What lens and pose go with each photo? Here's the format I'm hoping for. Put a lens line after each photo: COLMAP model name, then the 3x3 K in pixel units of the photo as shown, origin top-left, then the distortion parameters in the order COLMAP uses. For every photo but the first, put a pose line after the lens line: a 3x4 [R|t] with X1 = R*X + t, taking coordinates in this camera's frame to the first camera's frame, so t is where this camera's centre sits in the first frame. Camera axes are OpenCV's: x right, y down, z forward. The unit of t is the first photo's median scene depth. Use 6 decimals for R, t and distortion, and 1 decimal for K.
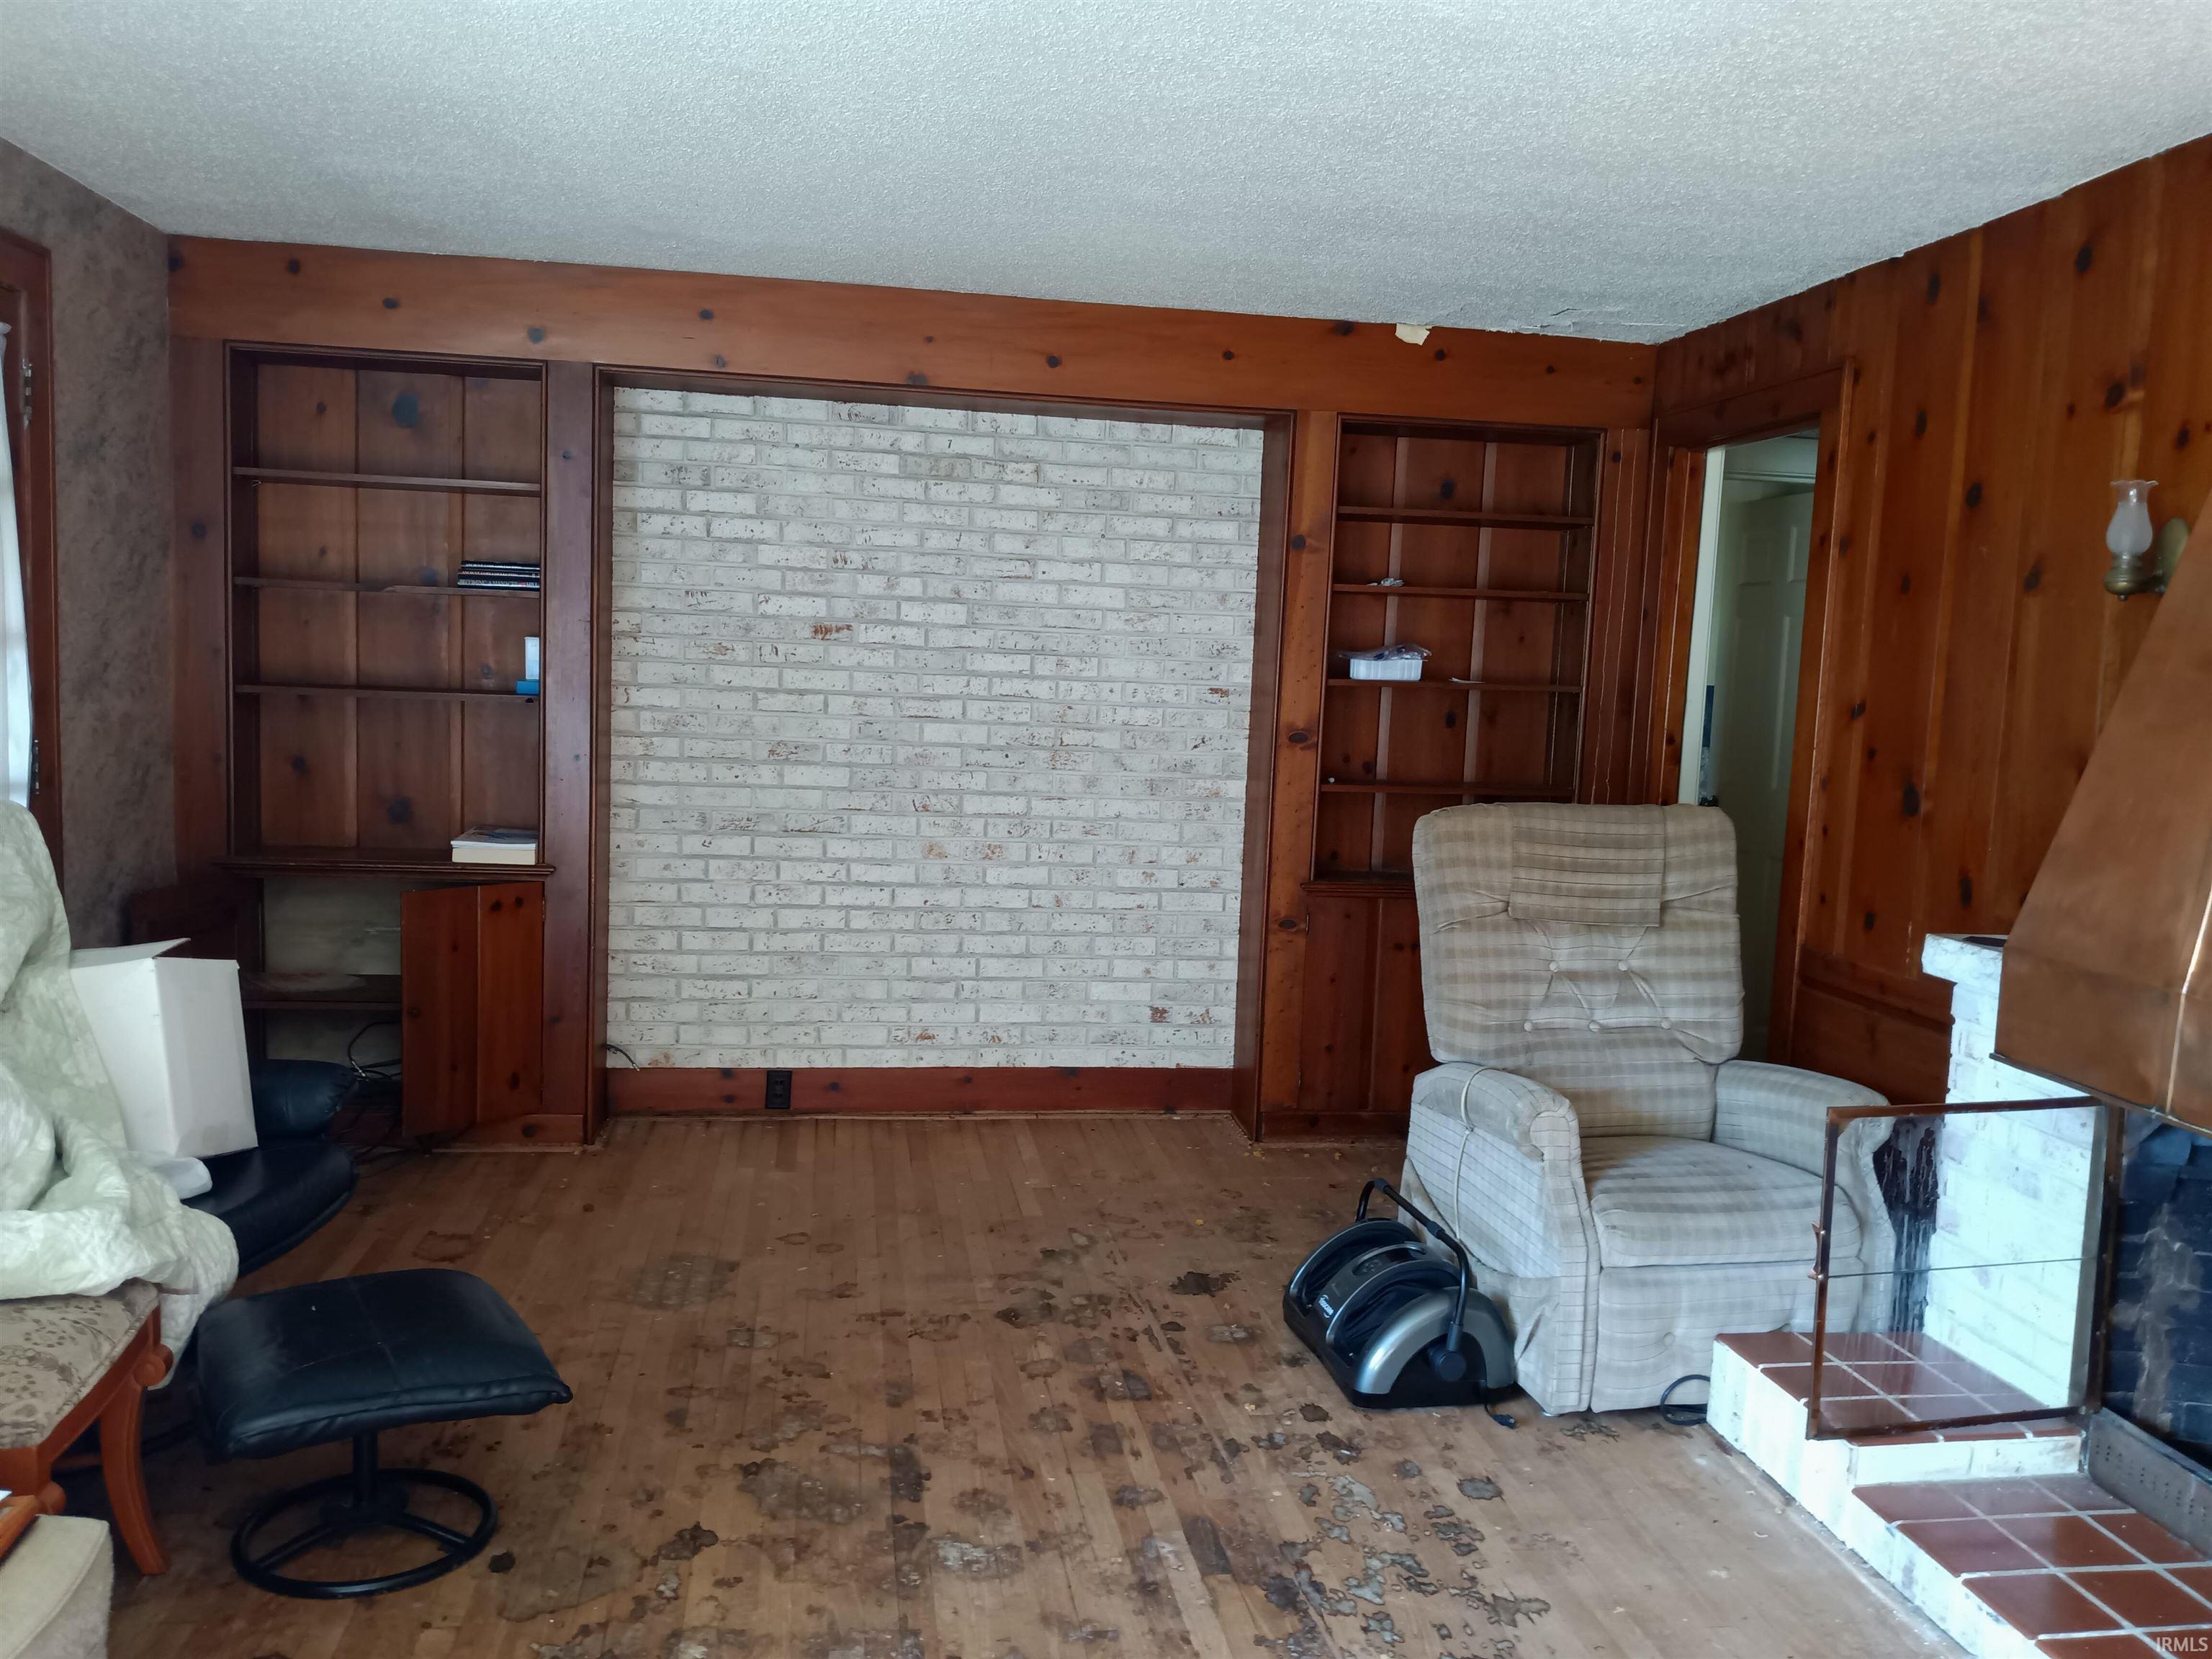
lens RADIAL K [[1791.7, 0, 1106.0], [0, 1791.7, 829.5], [0, 0, 1]] dist [0.044695, -0.099060]
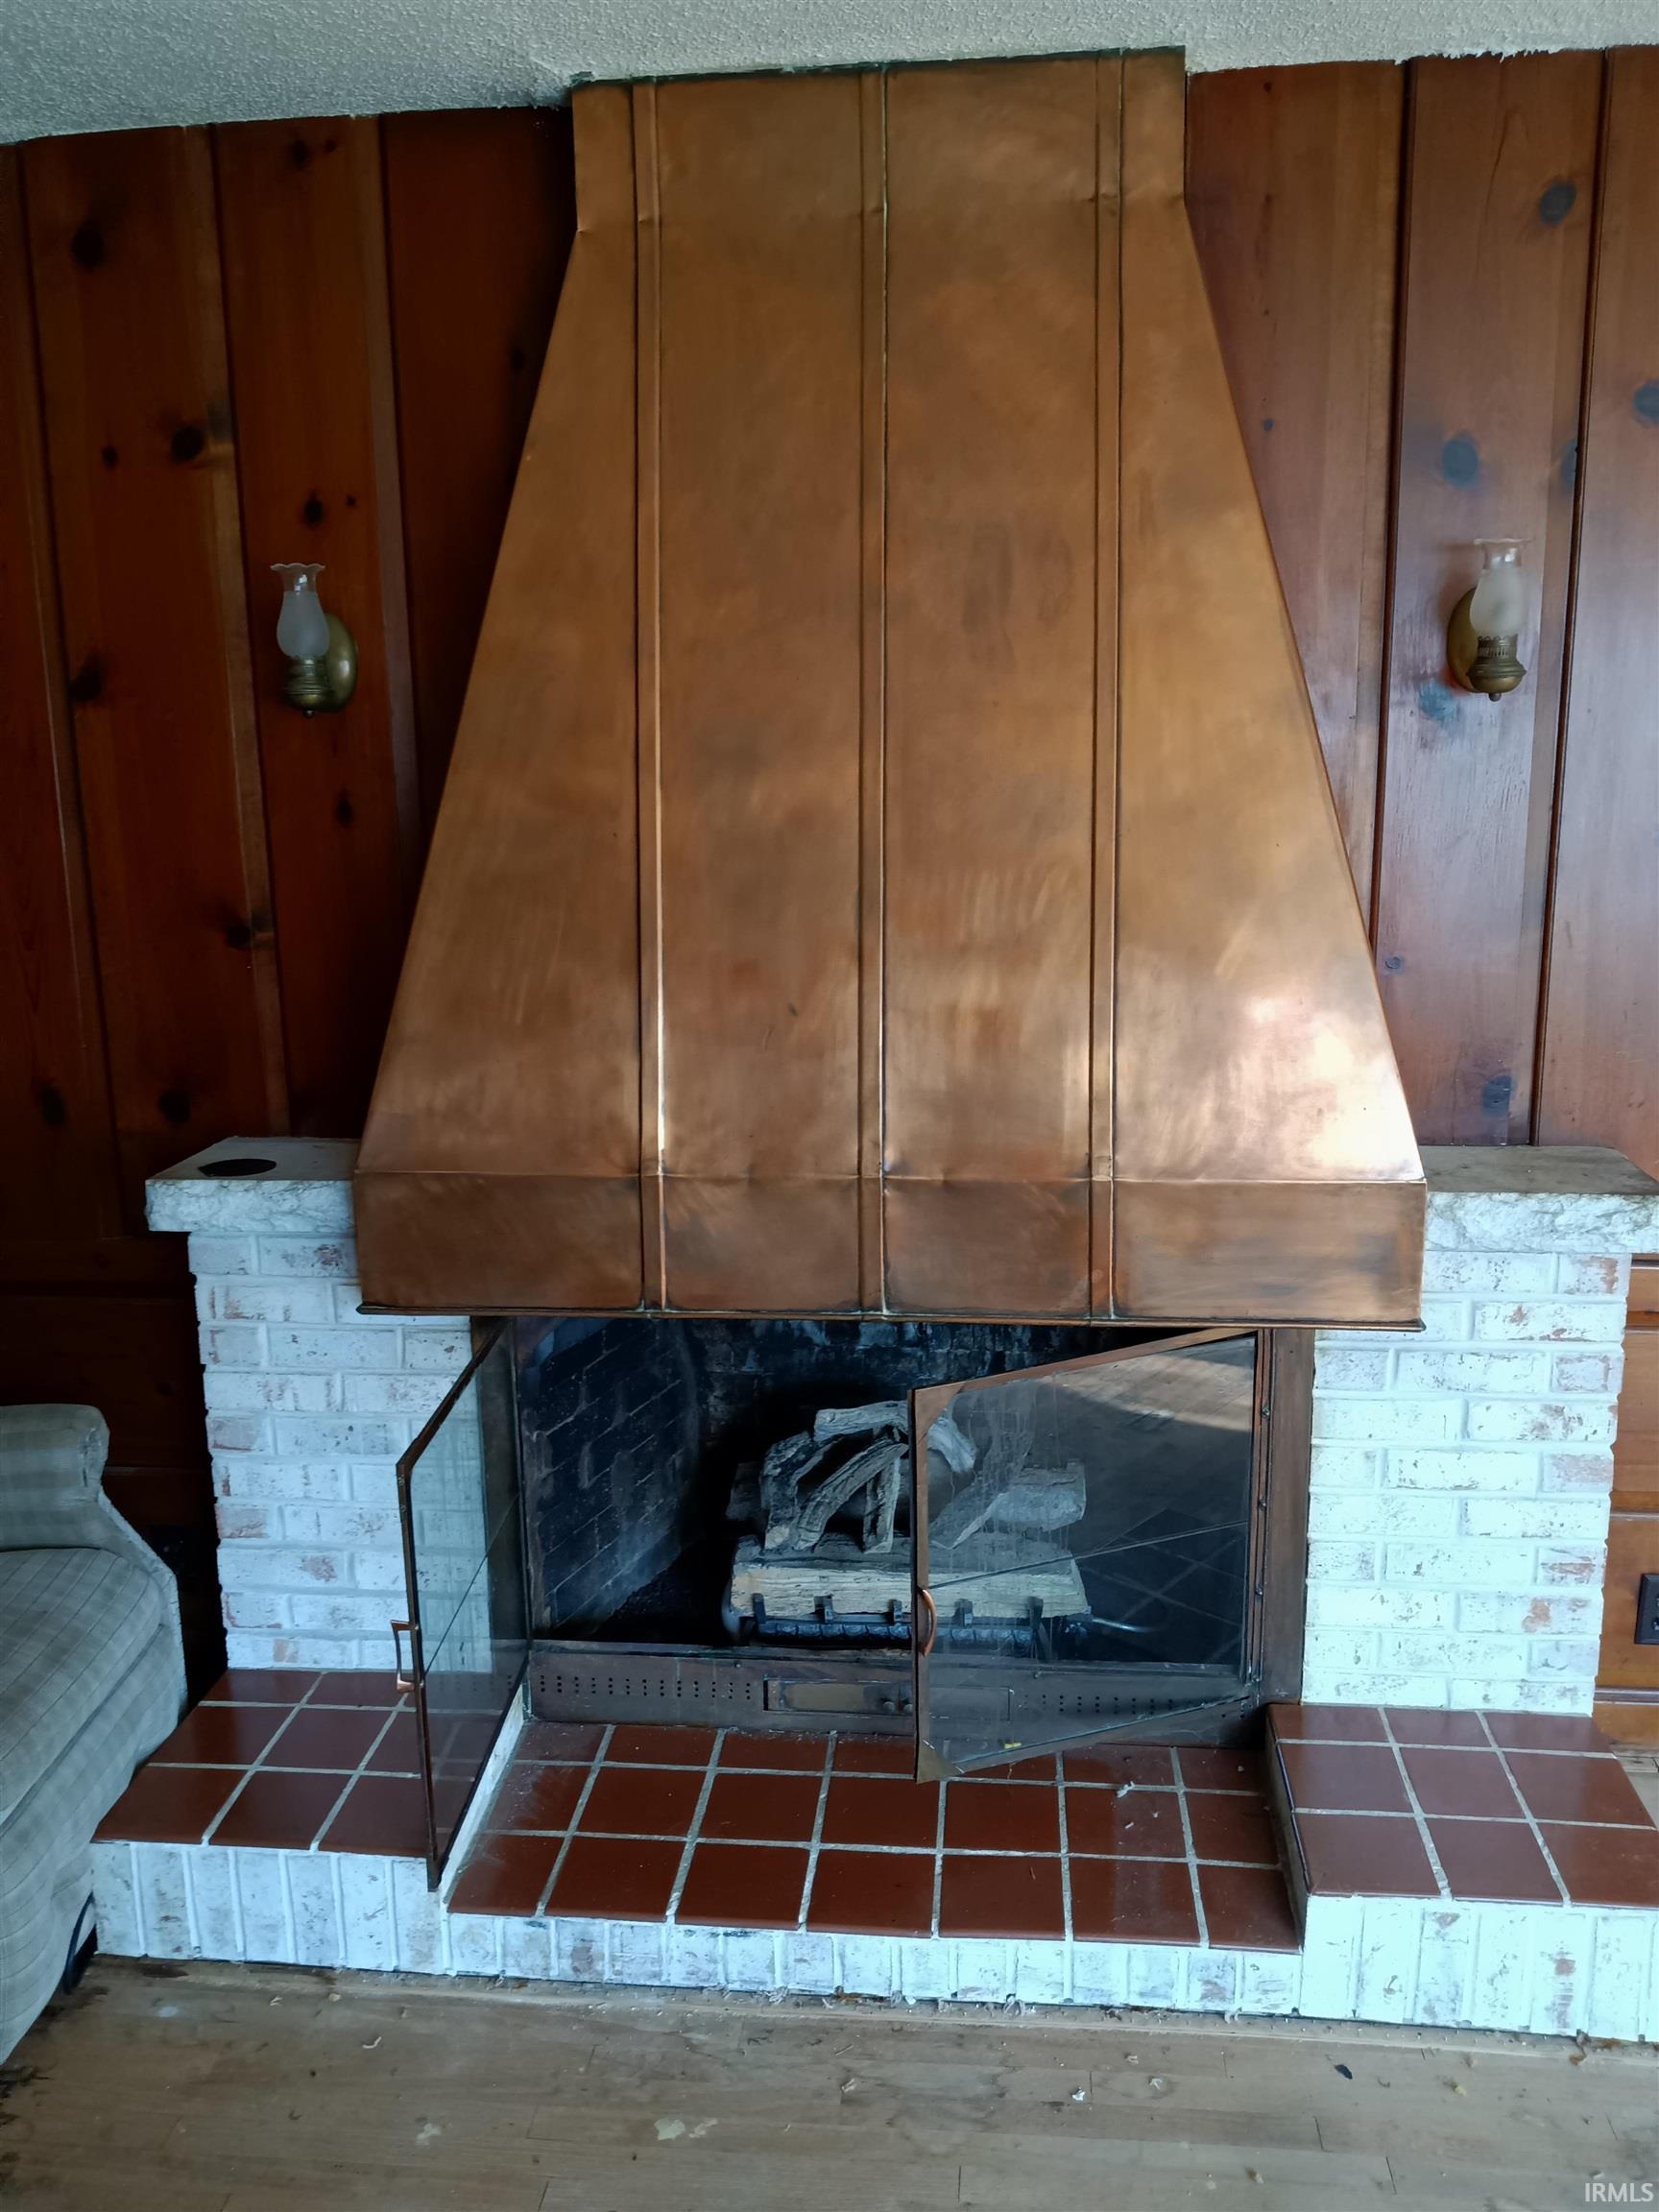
lens RADIAL K [[1791.7, 0, 829.5], [0, 1791.7, 1106.0], [0, 0, 1]] dist [0.044695, -0.099060]
pose [[0.253124, -0.239251, 0.937383, -0.172313], [0.120229, 0.969206, 0.214907, -0.104639], [-0.959934, 0.058303, 0.274094, 0.569841]]
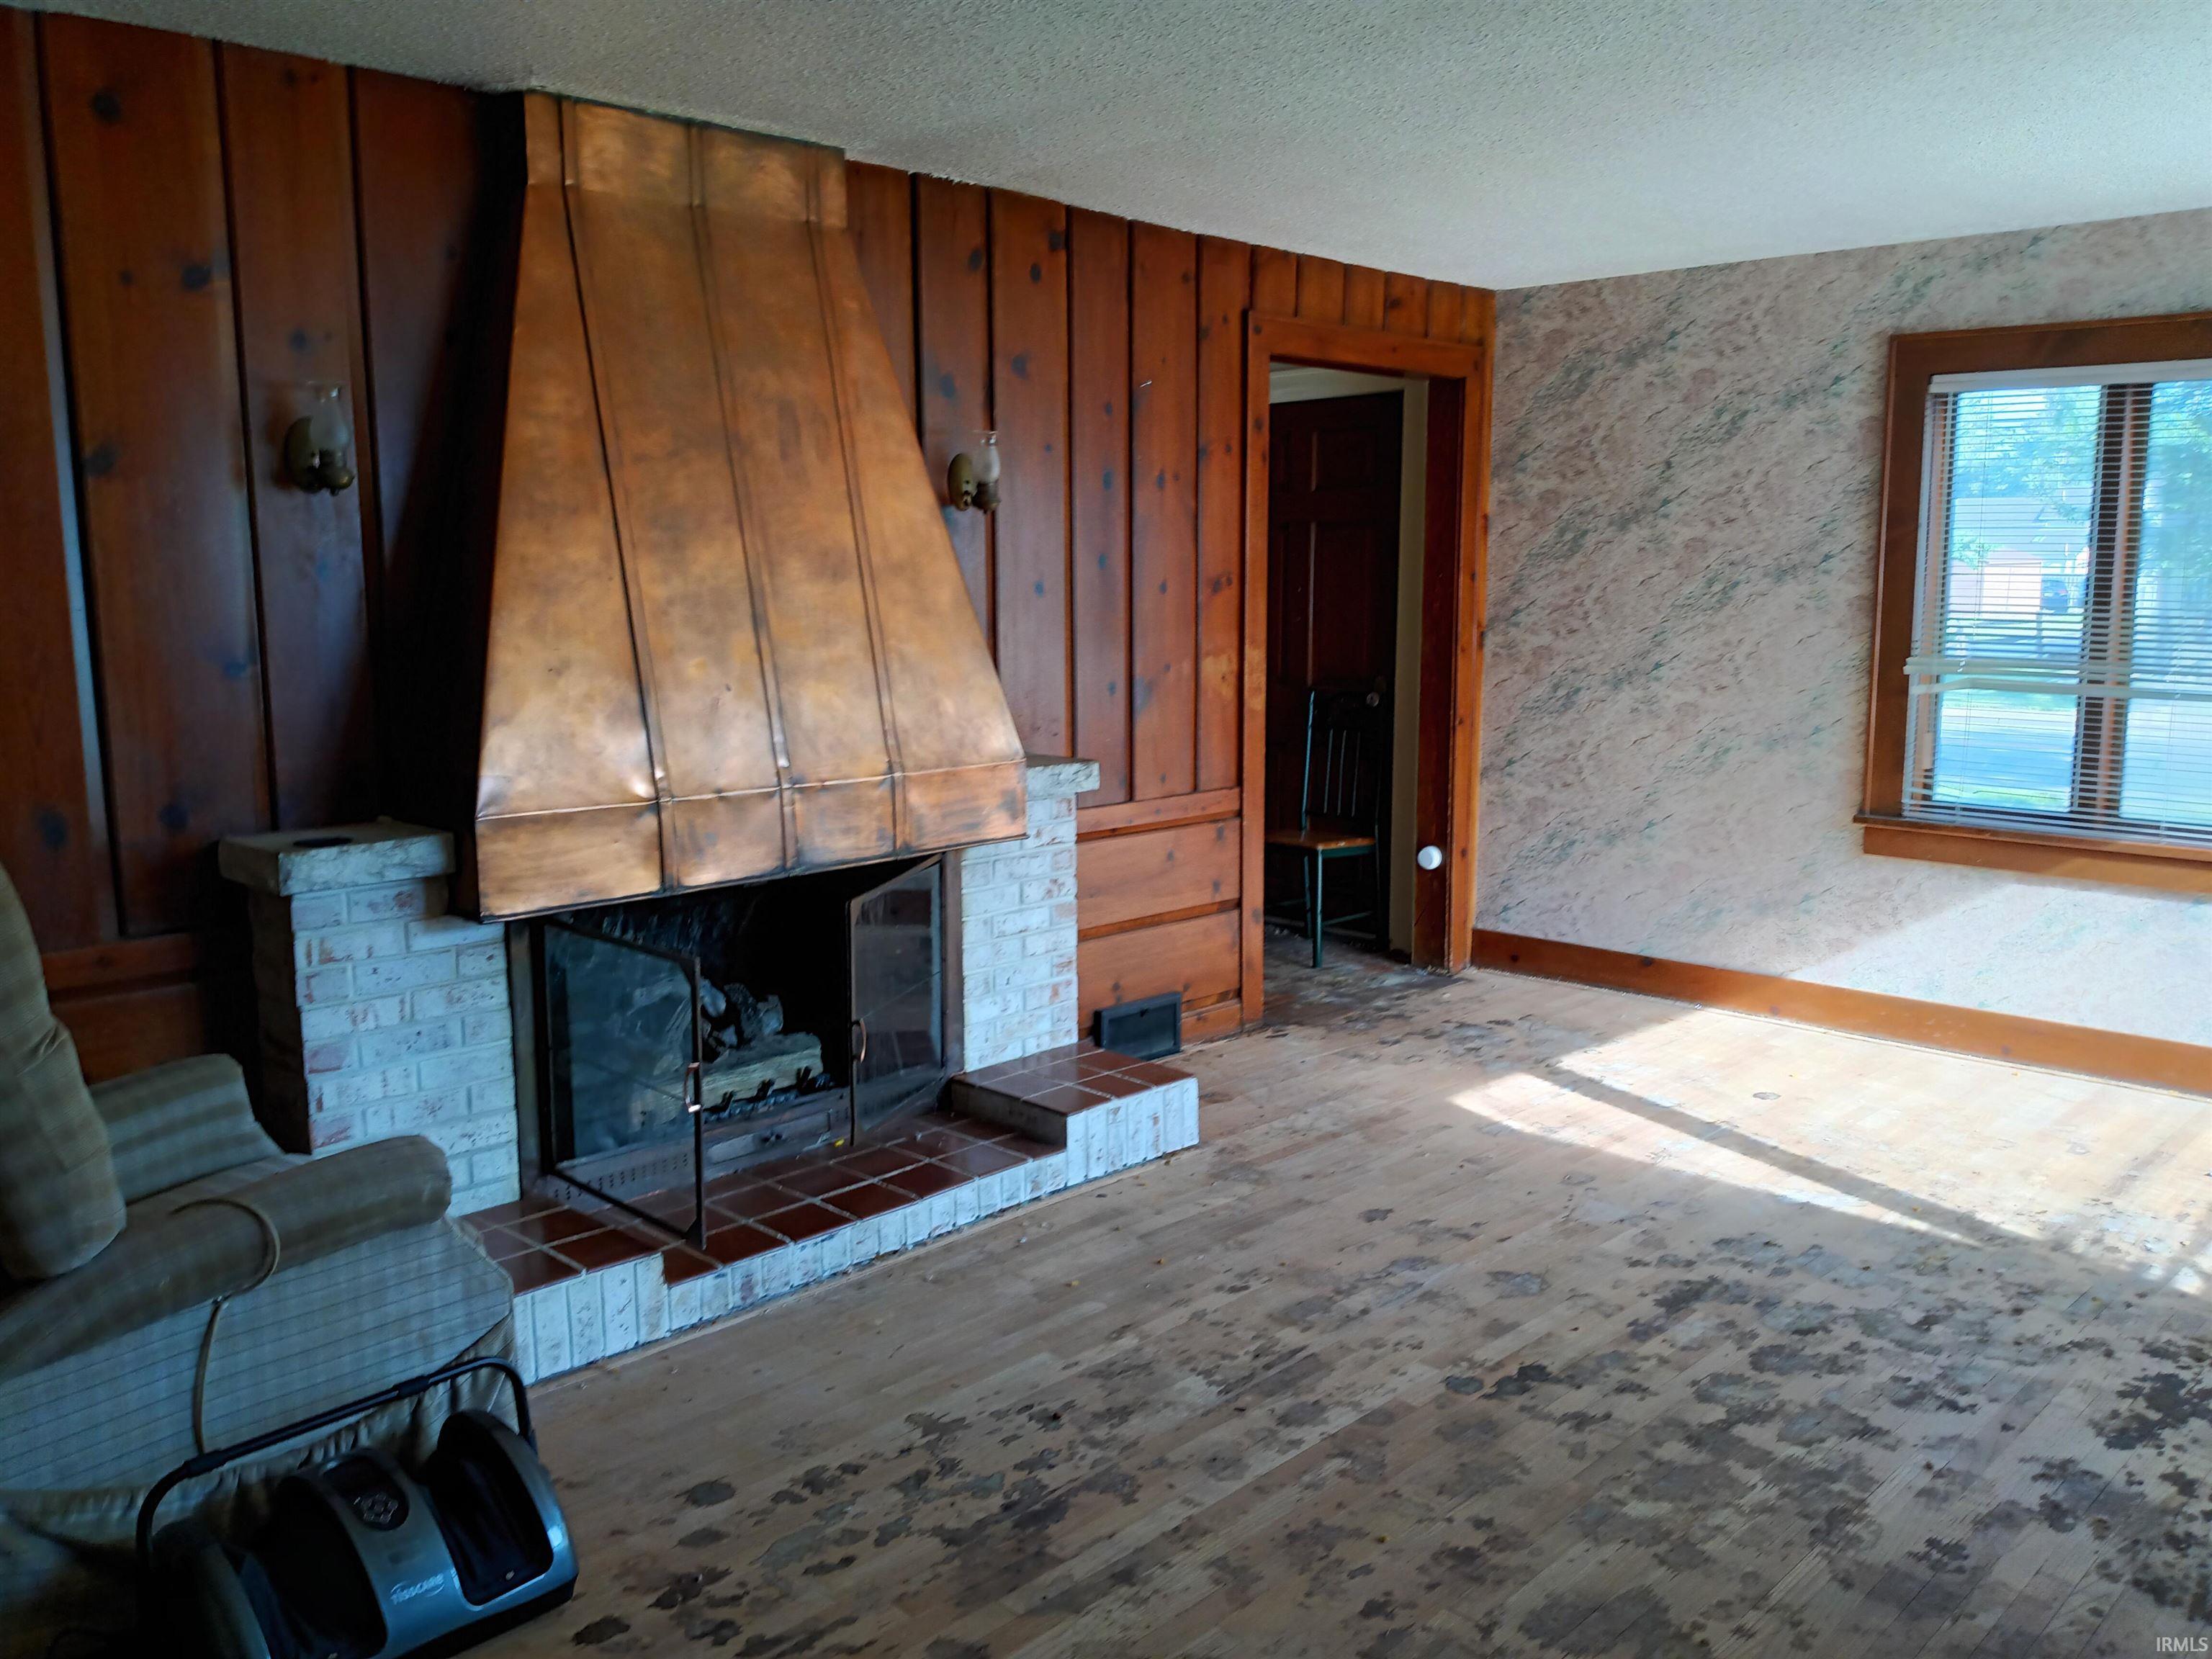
lens RADIAL K [[1711.1, 0, 1150.7], [0, 1711.1, 835.4], [0, 0, 1]] dist [0.003169, -0.066255]
pose [[-0.614977, -0.163349, 0.771440, -0.538320], [0.052266, 0.967713, 0.246575, -0.156696], [-0.786811, 0.191958, -0.586584, 1.255846]]
